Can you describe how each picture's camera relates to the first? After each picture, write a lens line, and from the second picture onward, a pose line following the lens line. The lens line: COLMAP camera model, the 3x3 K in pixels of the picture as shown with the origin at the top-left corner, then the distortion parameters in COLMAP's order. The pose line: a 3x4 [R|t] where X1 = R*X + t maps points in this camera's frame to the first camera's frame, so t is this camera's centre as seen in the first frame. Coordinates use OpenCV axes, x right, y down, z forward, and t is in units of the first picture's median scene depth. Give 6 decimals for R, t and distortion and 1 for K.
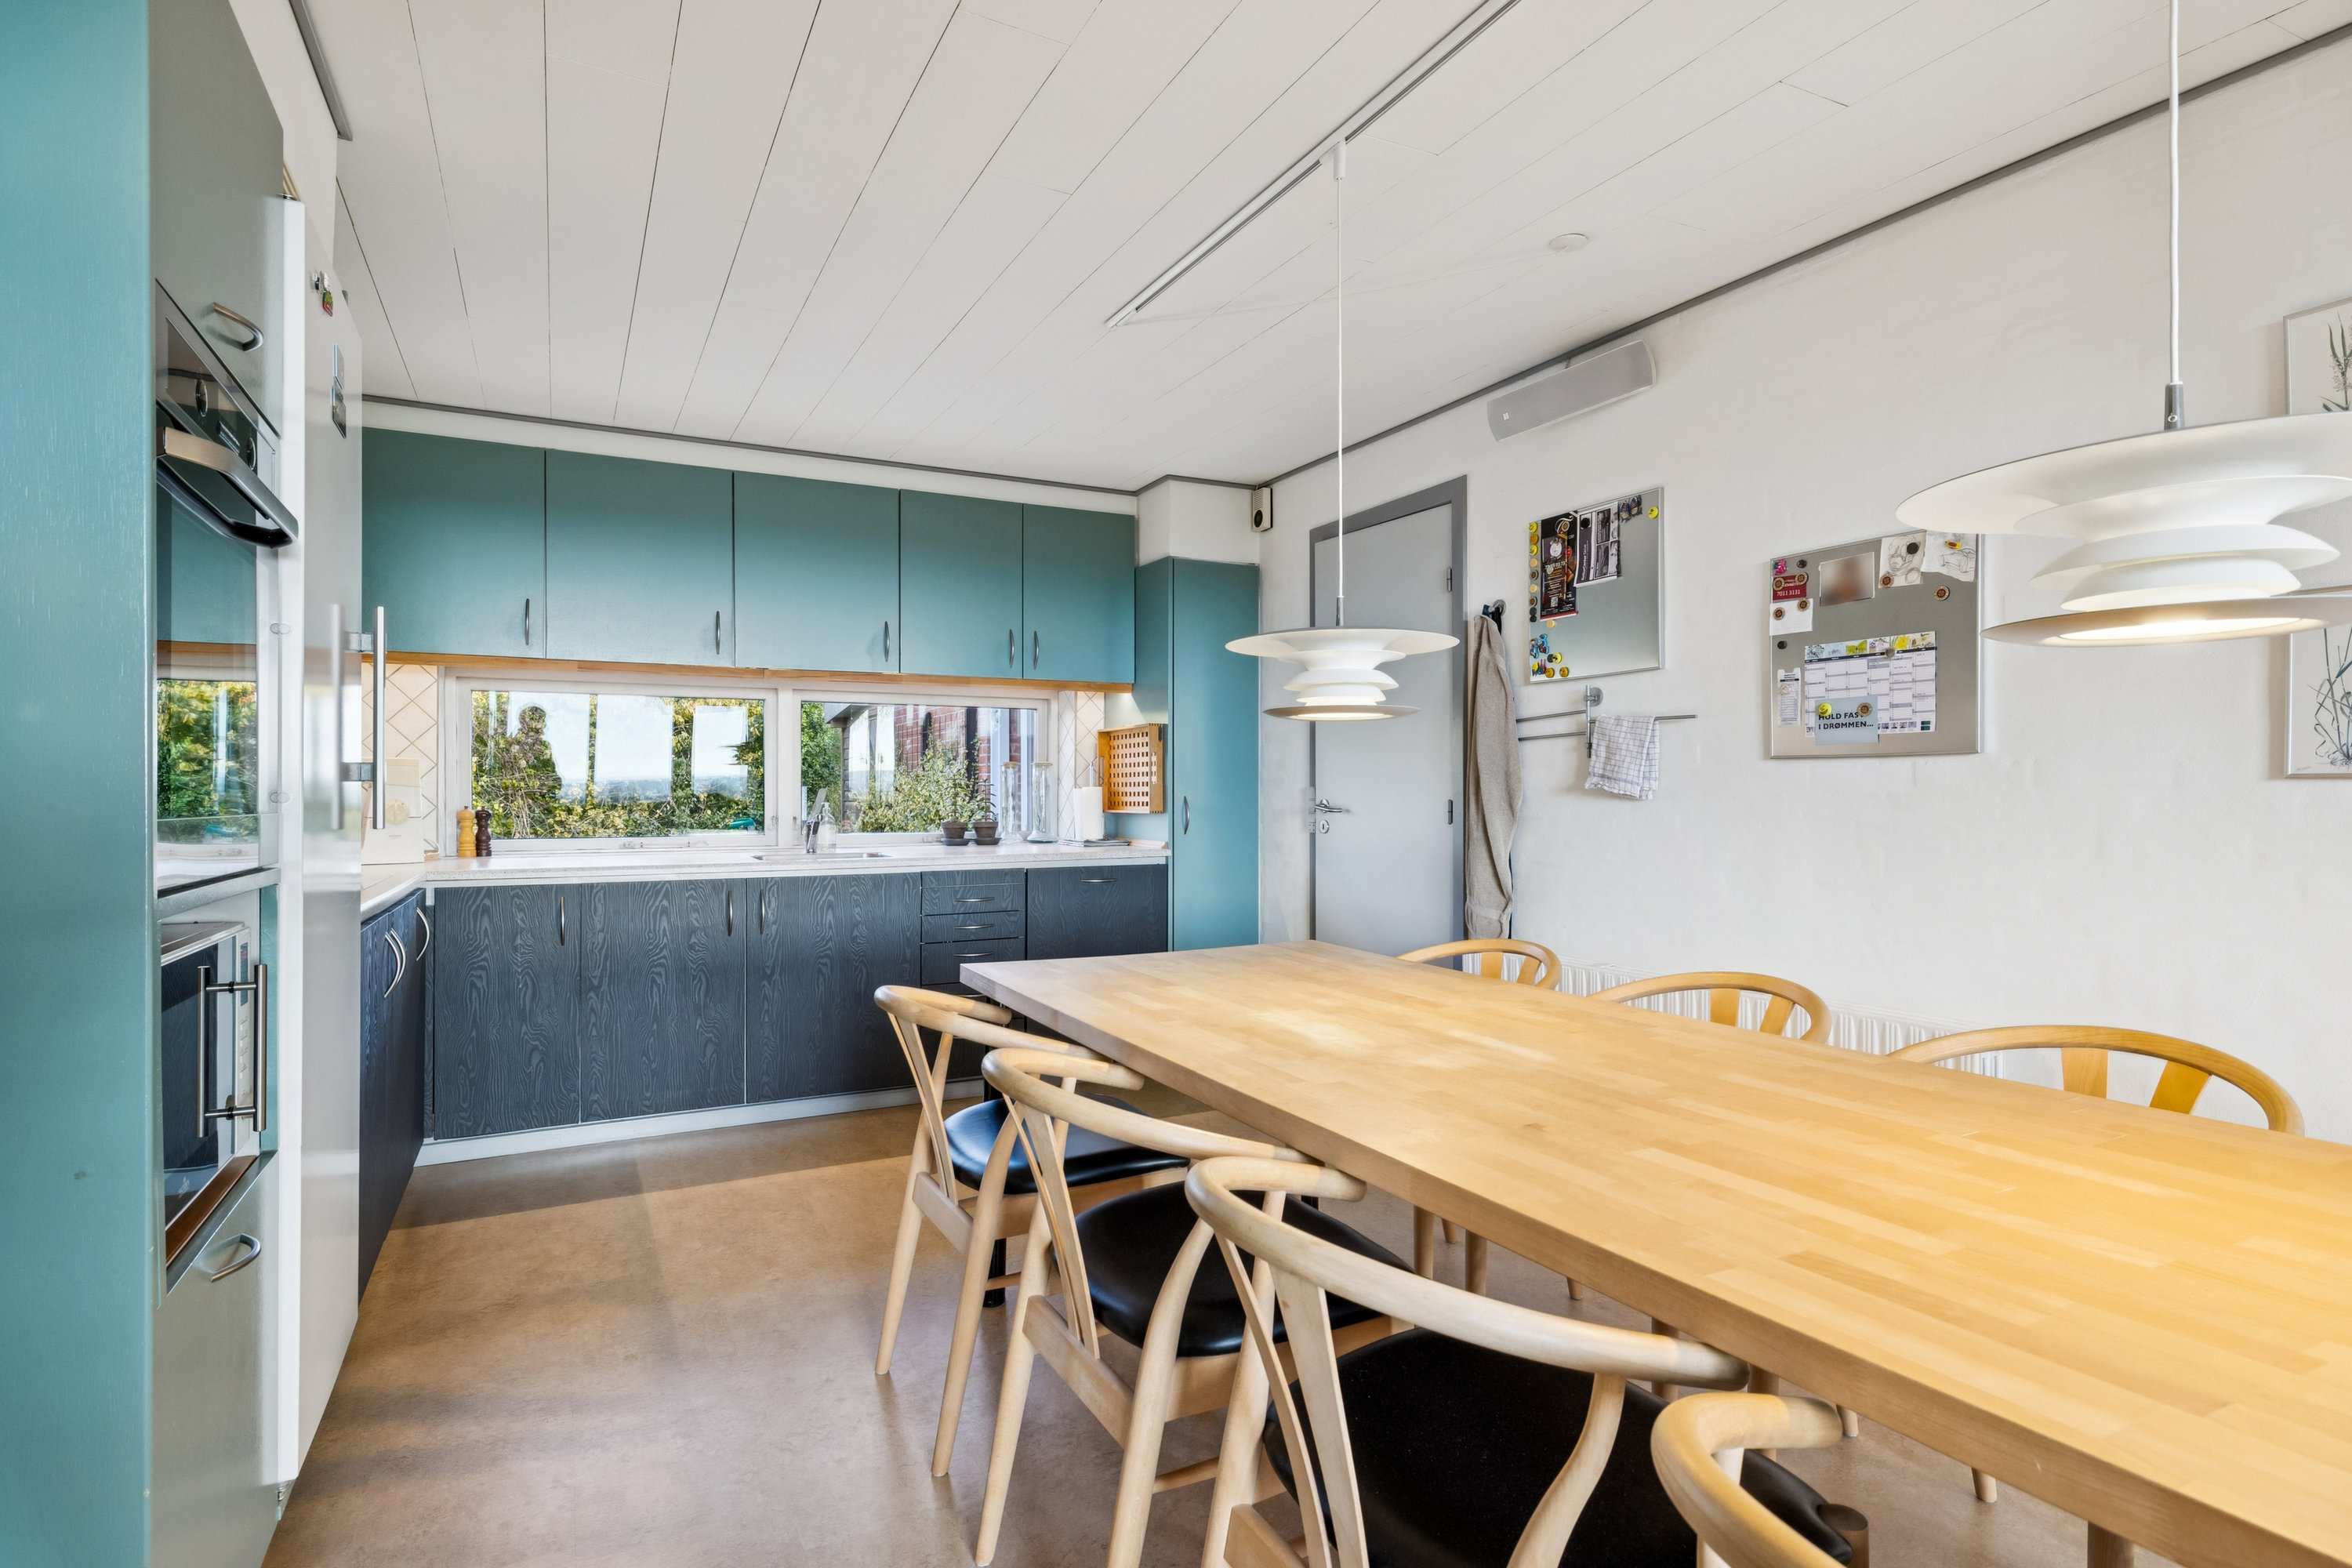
lens RADIAL K [[1207.1, 0, 1177.6], [0, 1207.1, 788.3], [0, 0, 1]] dist [-0.001527, -0.000030]
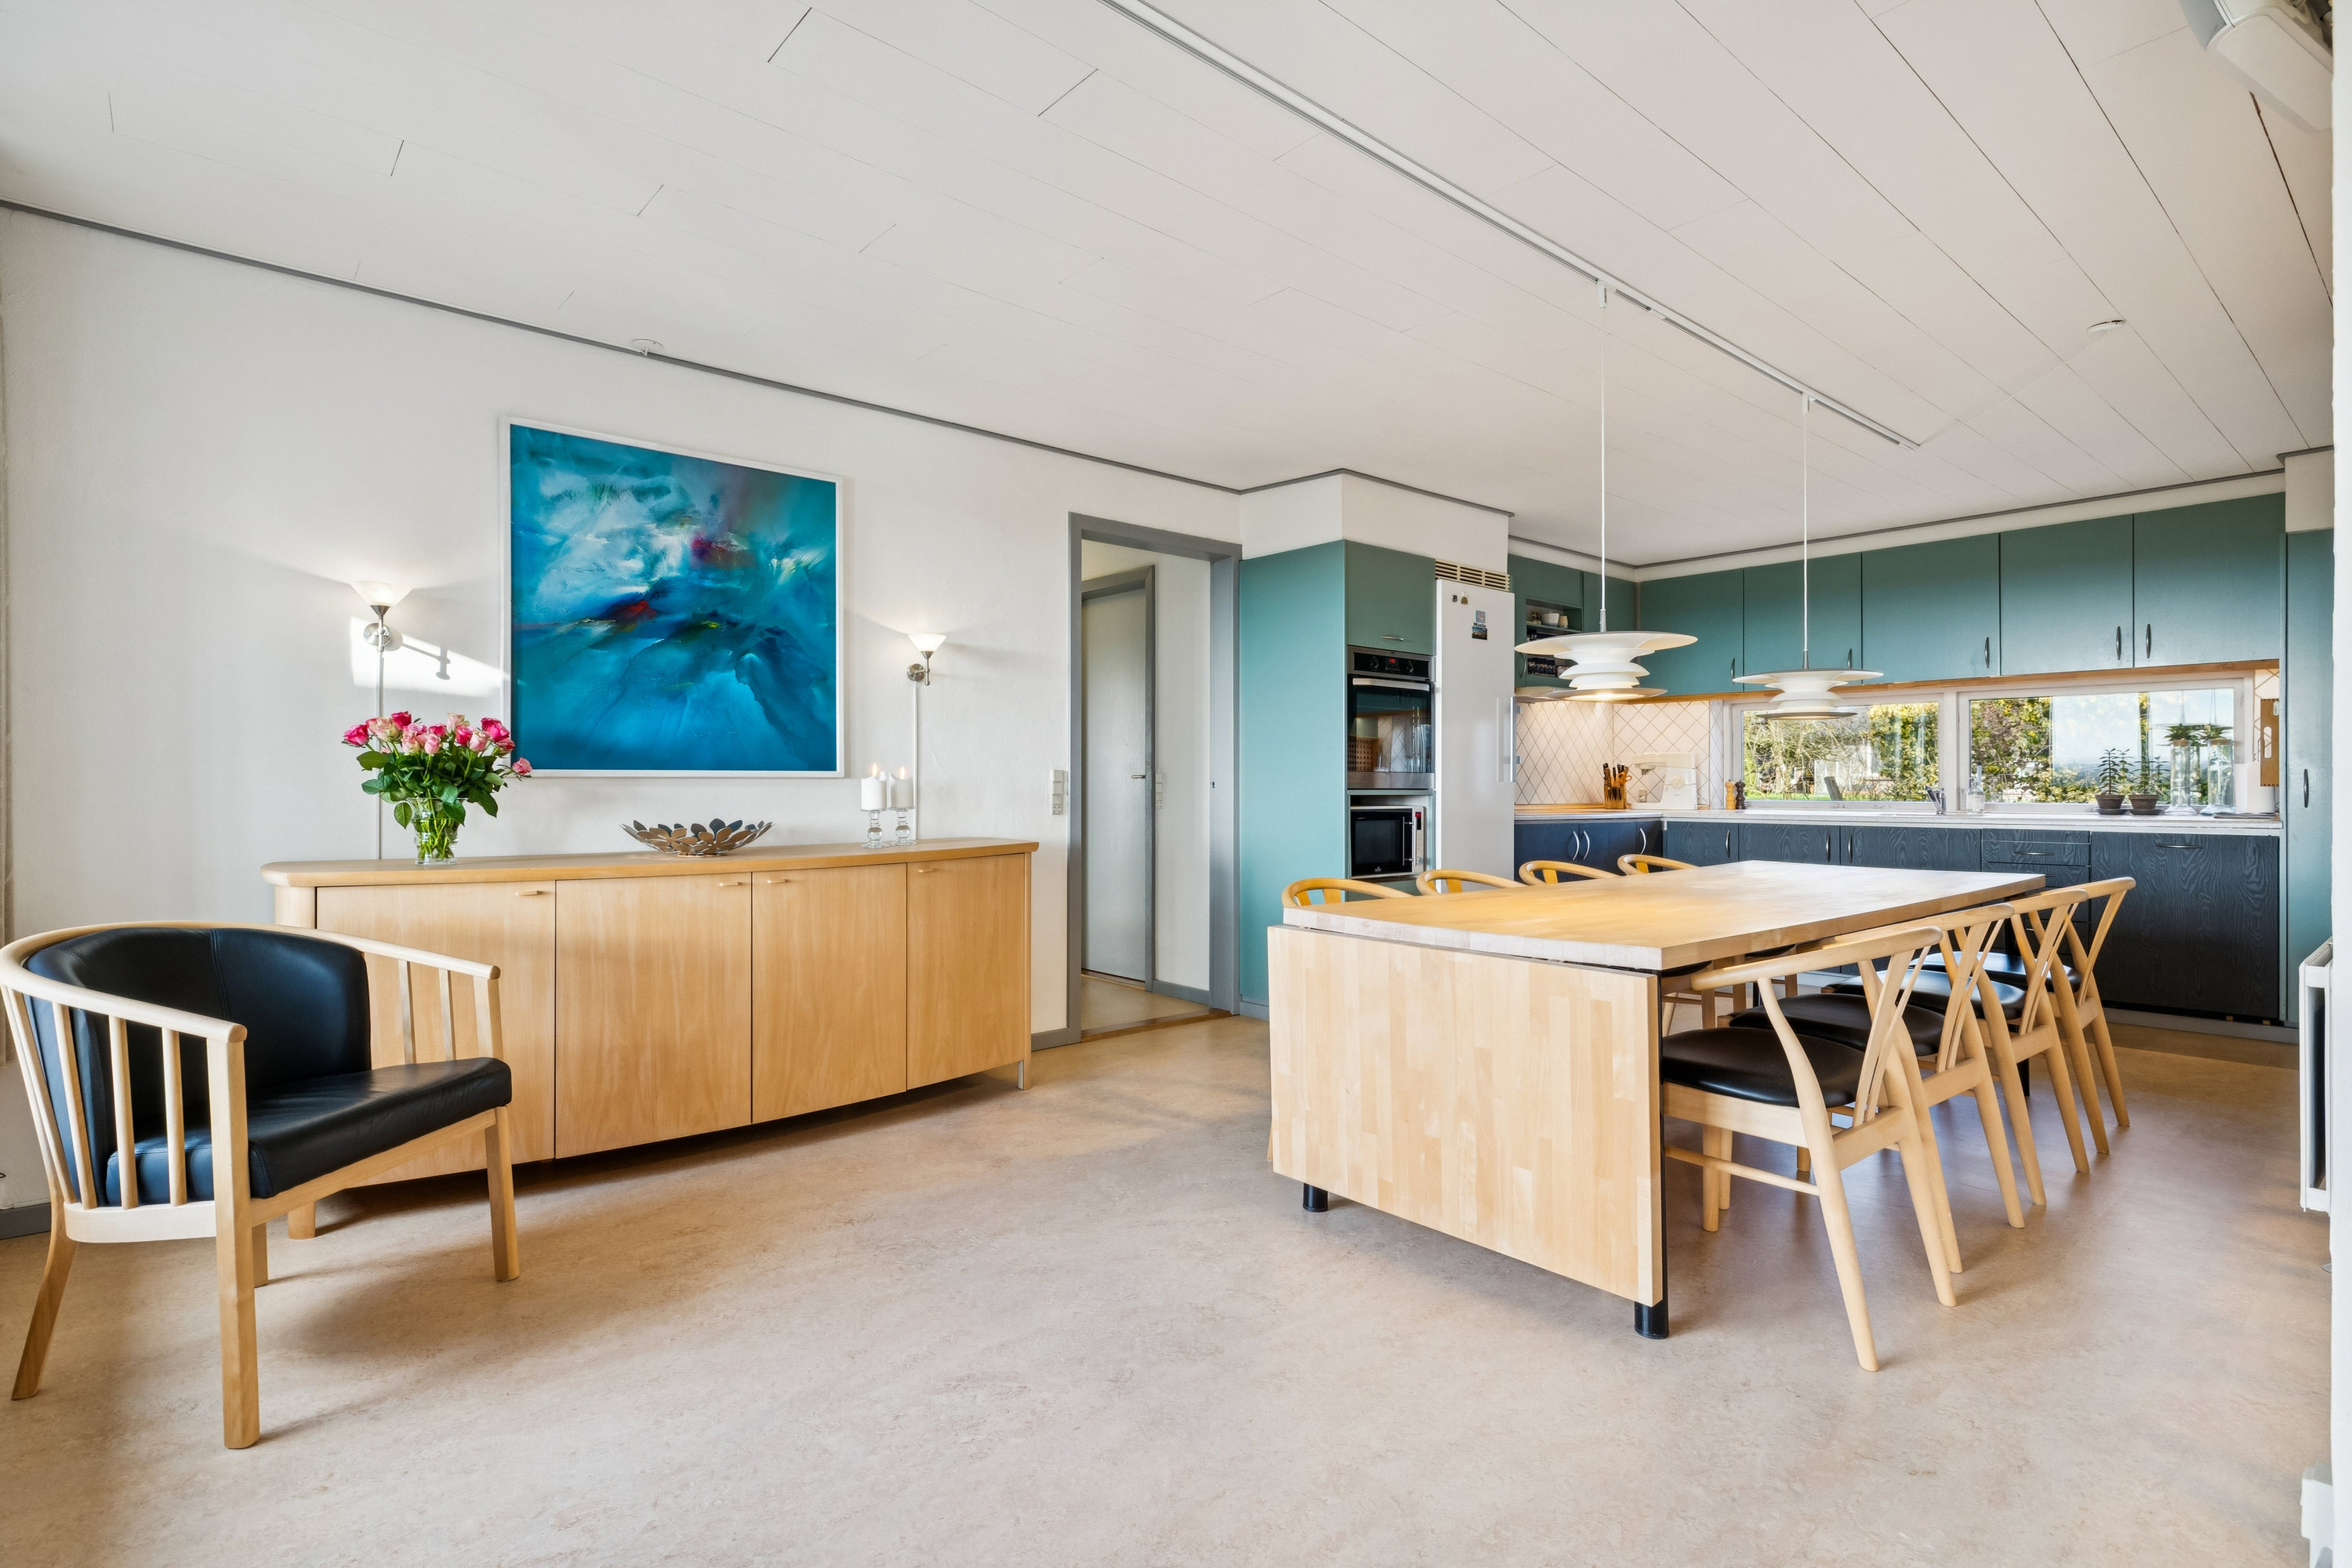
lens RADIAL K [[1152.5, 0, 1177.0], [0, 1152.5, 787.1], [0, 0, 1]] dist [0.001248, 0.000008]
pose [[0.231291, 0.000007, -0.972885, 0.696965], [0.002648, 0.999996, 0.000637, 0.018777], [0.972881, -0.002724, 0.231290, -0.125980]]
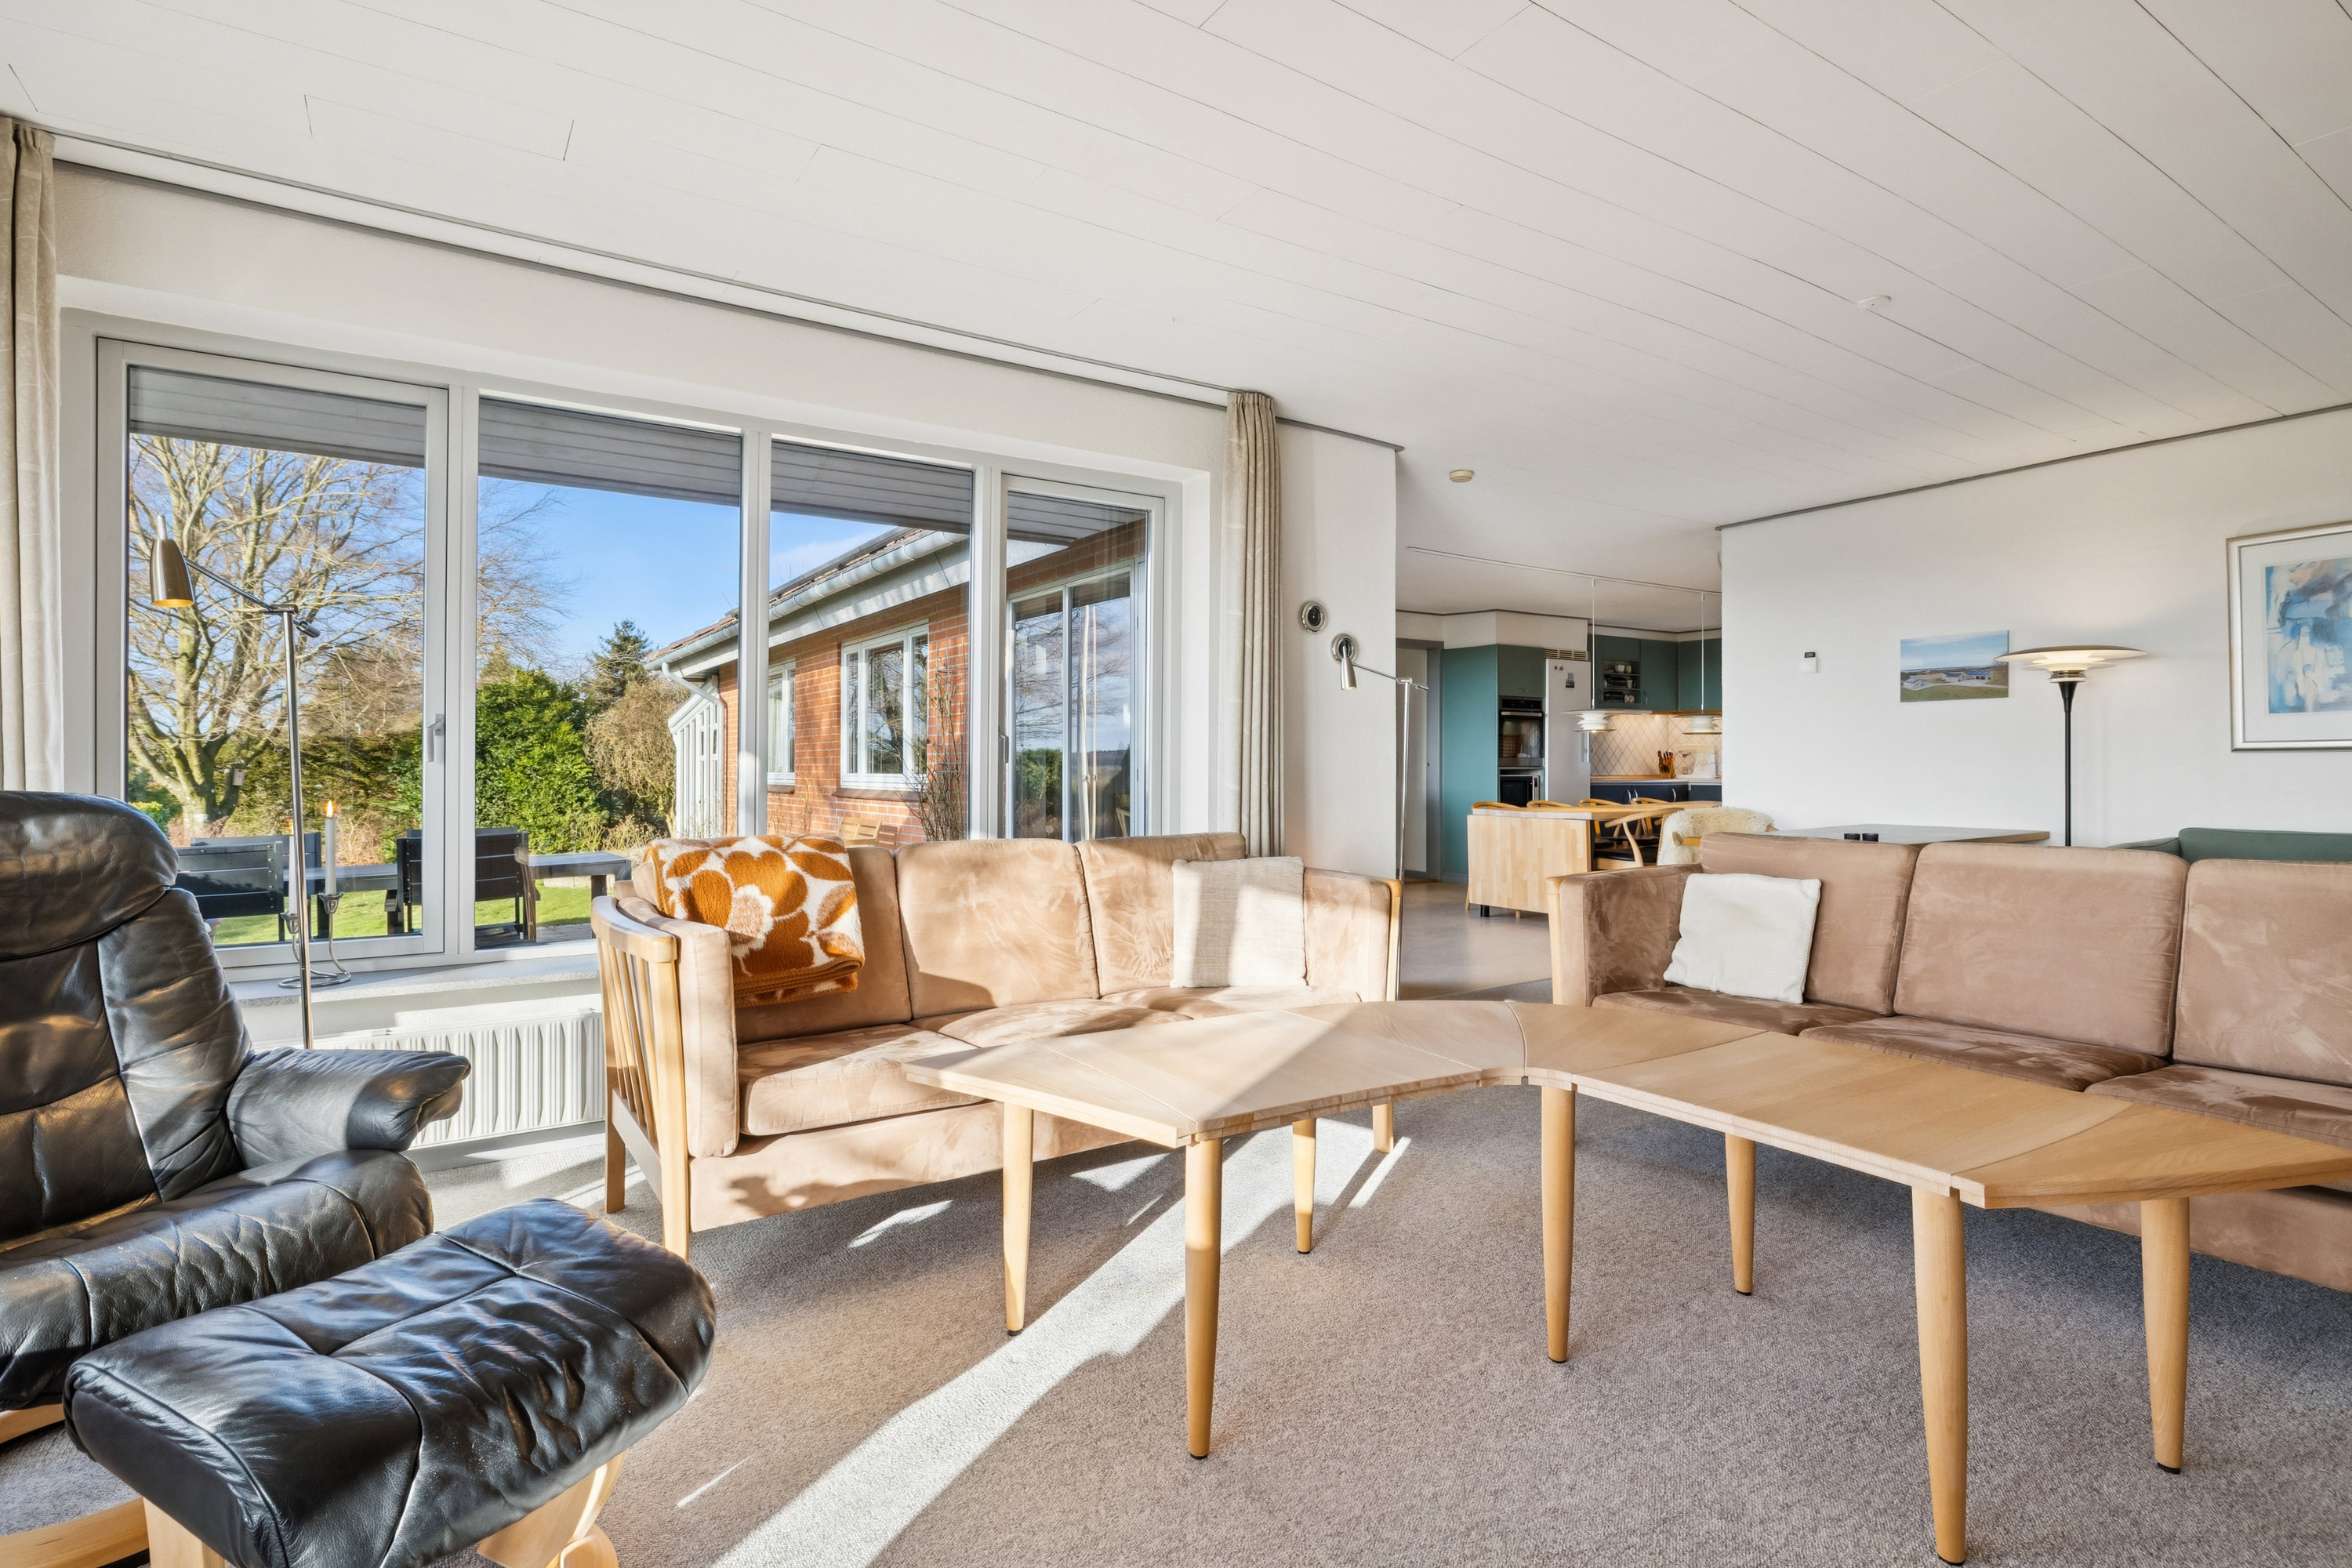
lens RADIAL K [[1152.5, 0, 1171.8], [0, 1152.5, 784.5], [0, 0, 1]] dist [0.001248, 0.000008]
pose [[0.098962, 0.016139, -0.994960, 1.636279], [0.004420, 0.999851, 0.016658, 0.017530], [0.995081, -0.006046, 0.098876, -0.490947]]
